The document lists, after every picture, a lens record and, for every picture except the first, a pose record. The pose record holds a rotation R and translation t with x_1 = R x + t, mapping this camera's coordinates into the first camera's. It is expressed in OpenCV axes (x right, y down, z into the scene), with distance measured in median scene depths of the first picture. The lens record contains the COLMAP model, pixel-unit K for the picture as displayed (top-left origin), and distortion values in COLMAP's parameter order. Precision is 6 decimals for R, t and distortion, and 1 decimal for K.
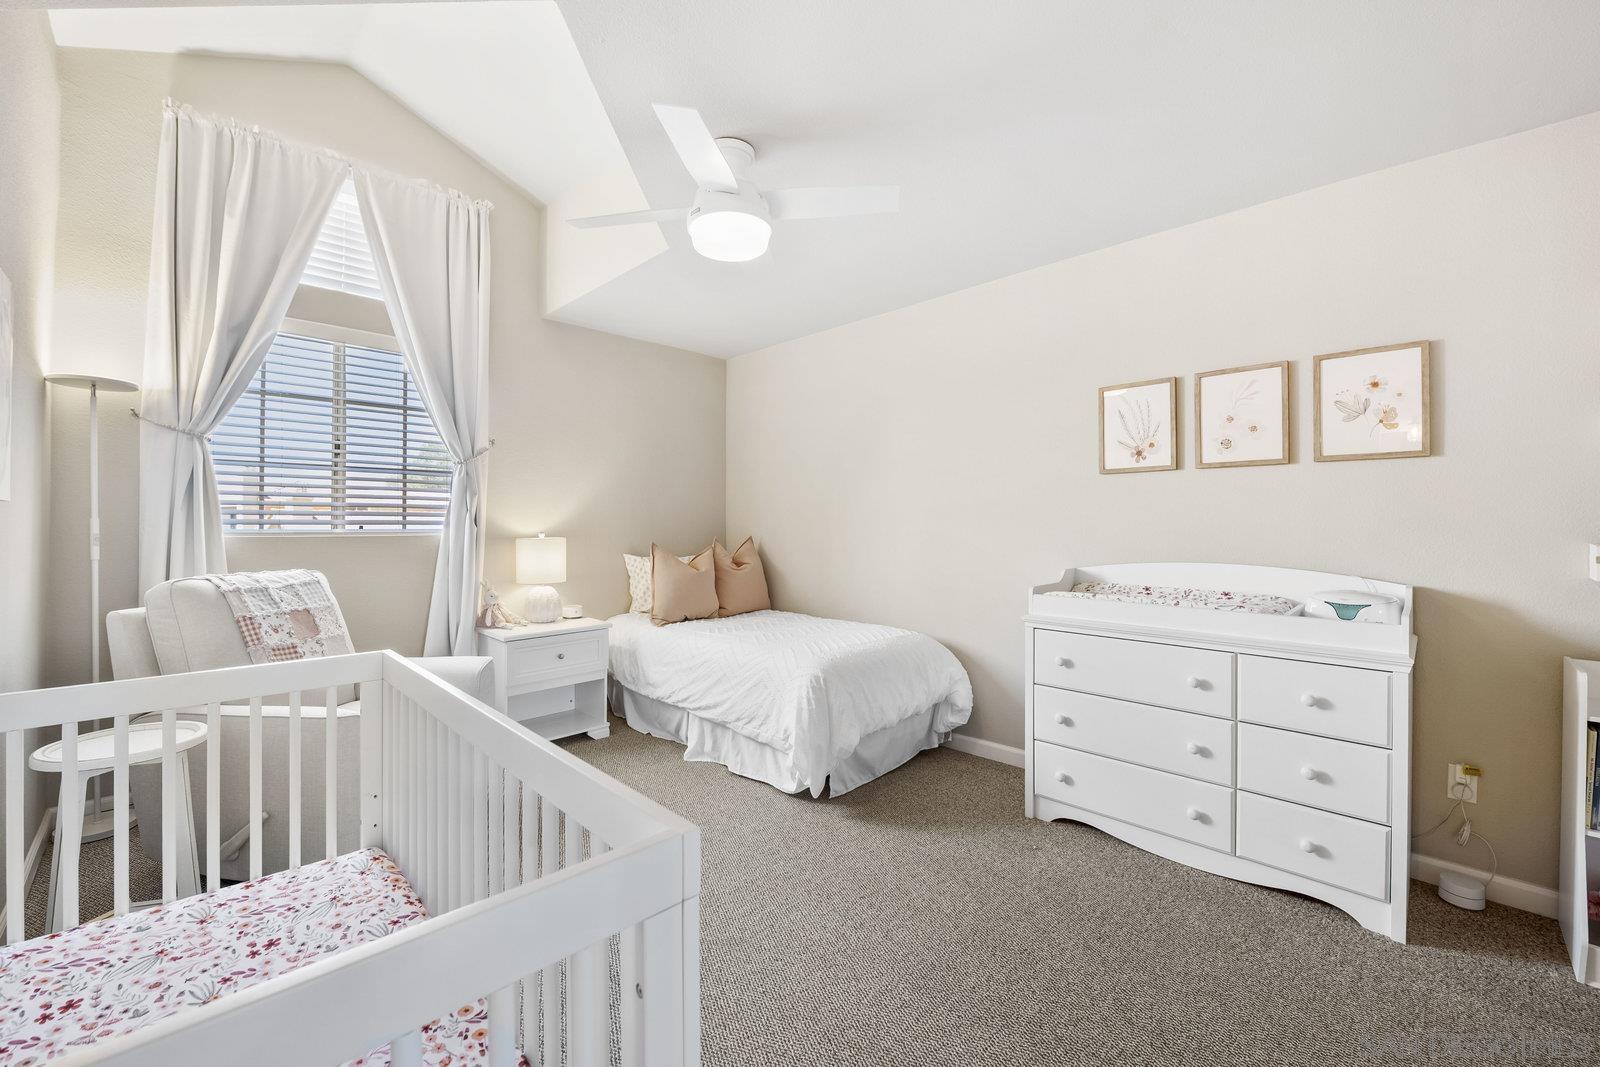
lens RADIAL K [[661.1, 0, 802.0], [0, 661.1, 513.7], [0, 0, 1]] dist [-0.000418, -0.005683]
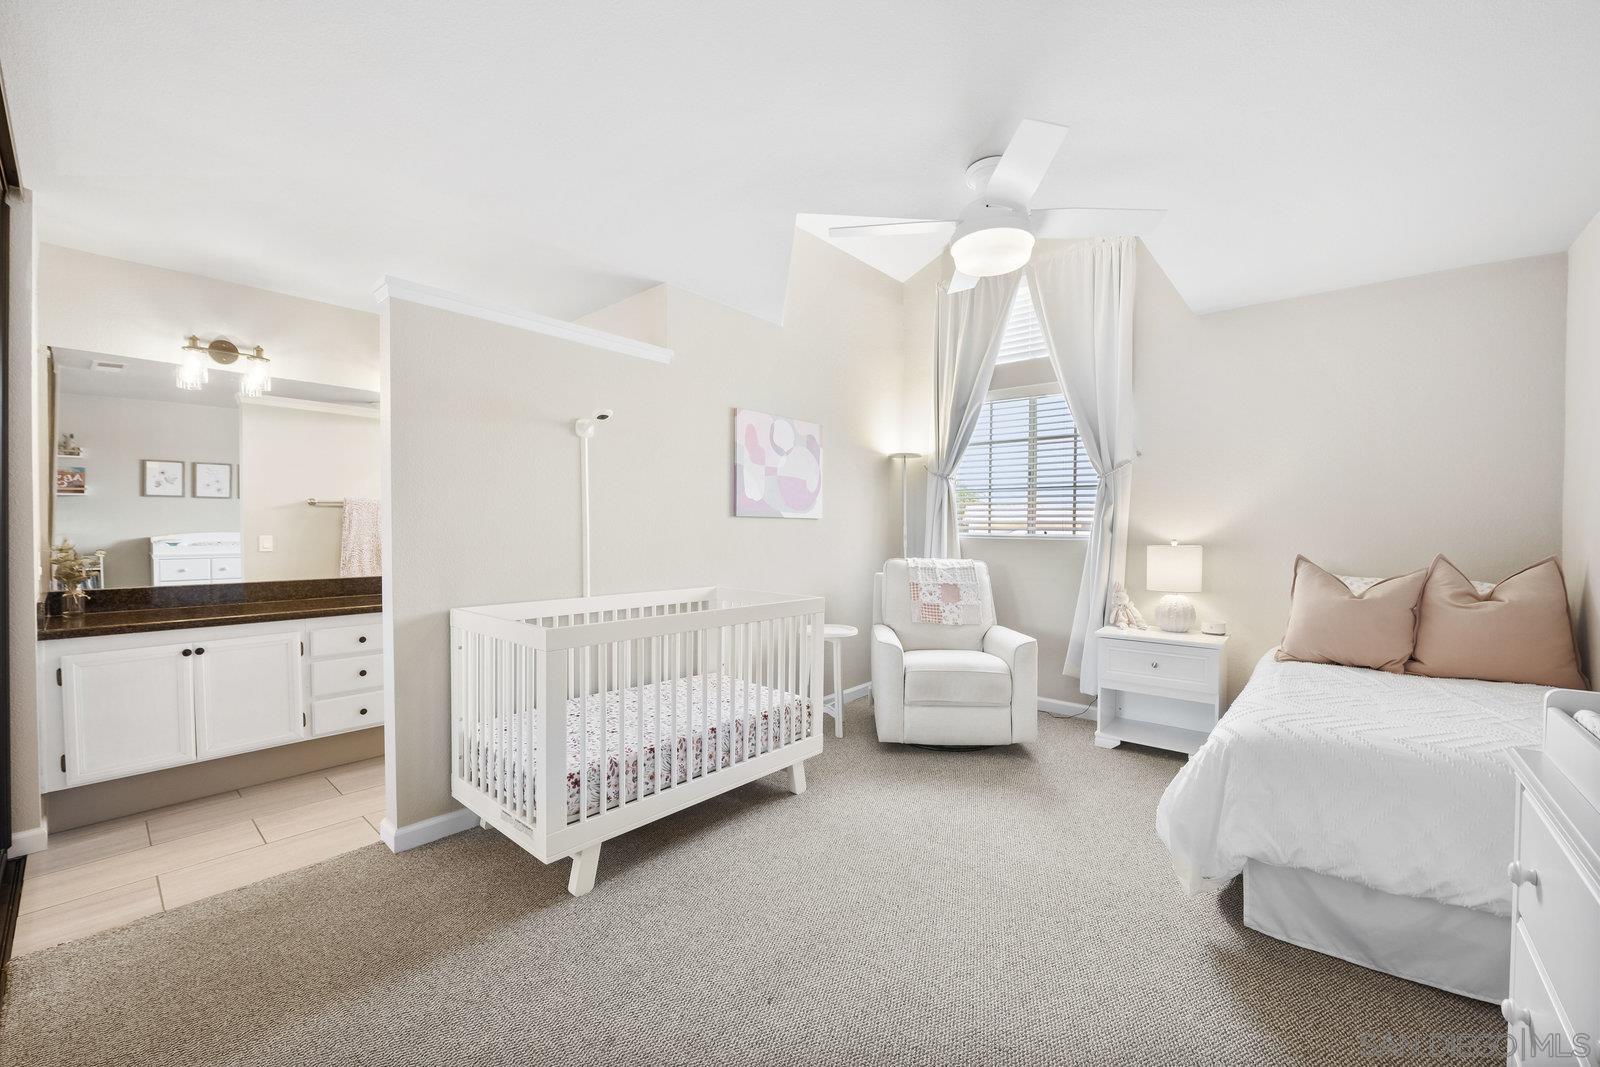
lens RADIAL K [[646.4, 0, 801.7], [0, 646.4, 537.7], [0, 0, 1]] dist [-0.002211, -0.005066]
pose [[0.071941, 0.011756, -0.997340, 0.591495], [0.003595, 0.999921, 0.012046, 0.013148], [0.997402, -0.004452, 0.071893, 0.432909]]
